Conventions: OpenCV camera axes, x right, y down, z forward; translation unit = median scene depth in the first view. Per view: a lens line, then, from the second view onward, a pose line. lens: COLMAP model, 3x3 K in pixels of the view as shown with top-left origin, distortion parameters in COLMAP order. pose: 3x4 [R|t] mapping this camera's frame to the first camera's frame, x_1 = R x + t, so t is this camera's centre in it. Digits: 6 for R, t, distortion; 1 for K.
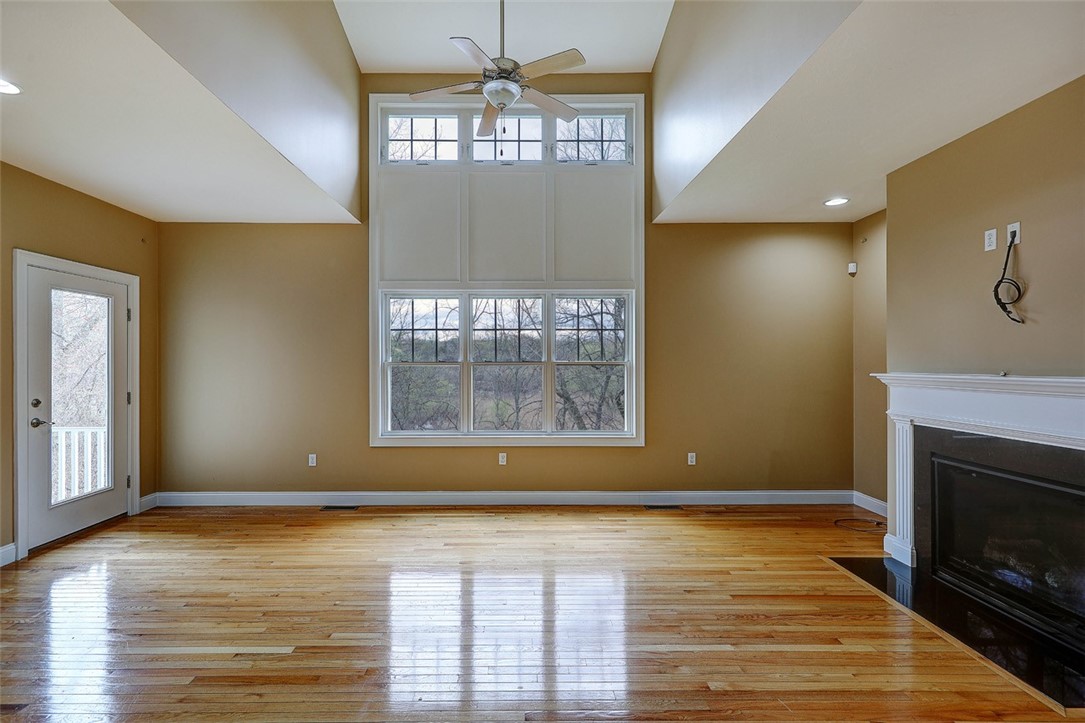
lens RADIAL K [[501.9, 0, 518.7], [0, 501.9, 363.0], [0, 0, 1]] dist [0.001584, 0.000331]
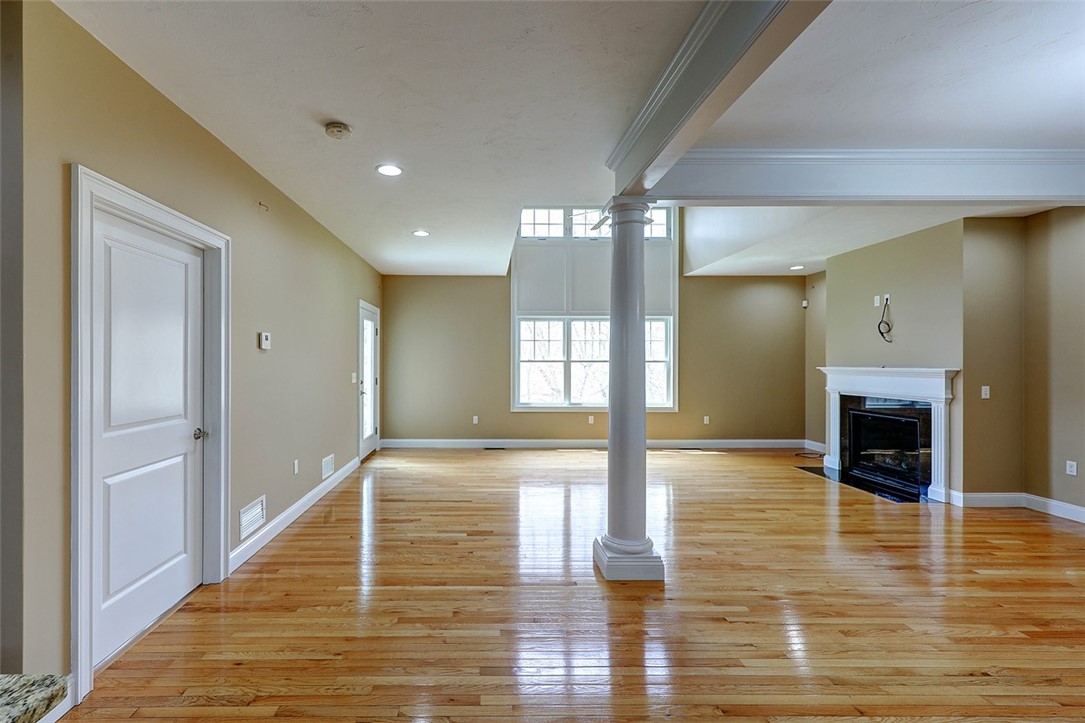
lens RADIAL K [[464.9, 0, 485.4], [0, 464.9, 362.2], [0, 0, 1]] dist [0.002338, -0.000037]
pose [[0.999995, 0.003184, 0.000775, -0.506521], [-0.003184, 0.999995, 0.000686, 0.004962], [-0.000772, -0.000688, 0.999999, -0.691739]]
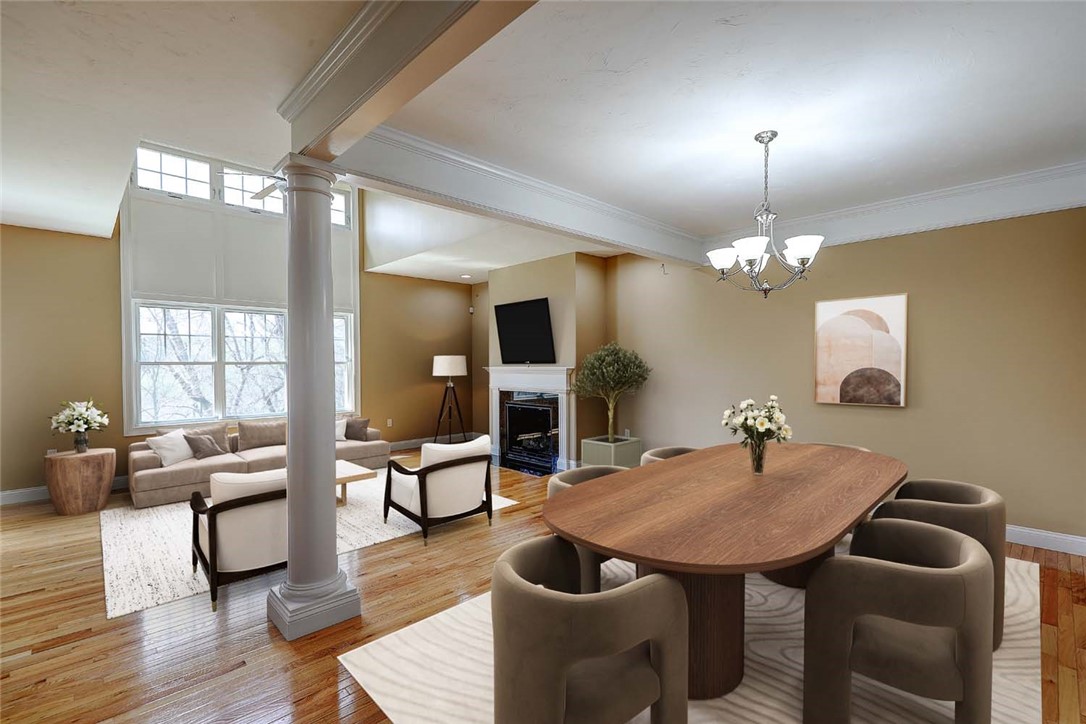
lens RADIAL K [[487.1, 0, 543.0], [0, 487.1, 370.8], [0, 0, 1]] dist [0.000523, 0.000100]
pose [[0.719825, -0.013596, 0.694023, -0.501114], [0.003598, 0.999868, 0.015856, 0.004710], [-0.694147, -0.008917, 0.719779, -0.601284]]
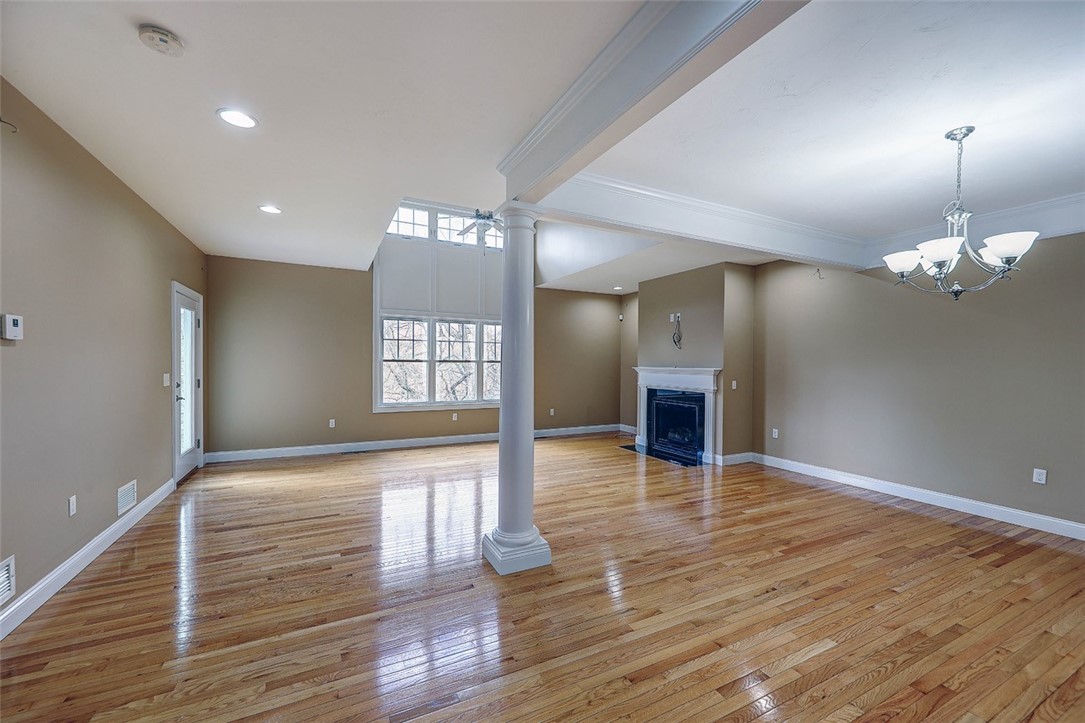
lens RADIAL K [[429.5, 0, 541.0], [0, 429.5, 367.6], [0, 0, 1]] dist [0.001414, -0.000222]
pose [[0.893608, 0.004117, 0.448829, -0.573984], [-0.009917, 0.999895, 0.010571, 0.005439], [-0.448738, -0.013897, 0.893555, -0.593162]]
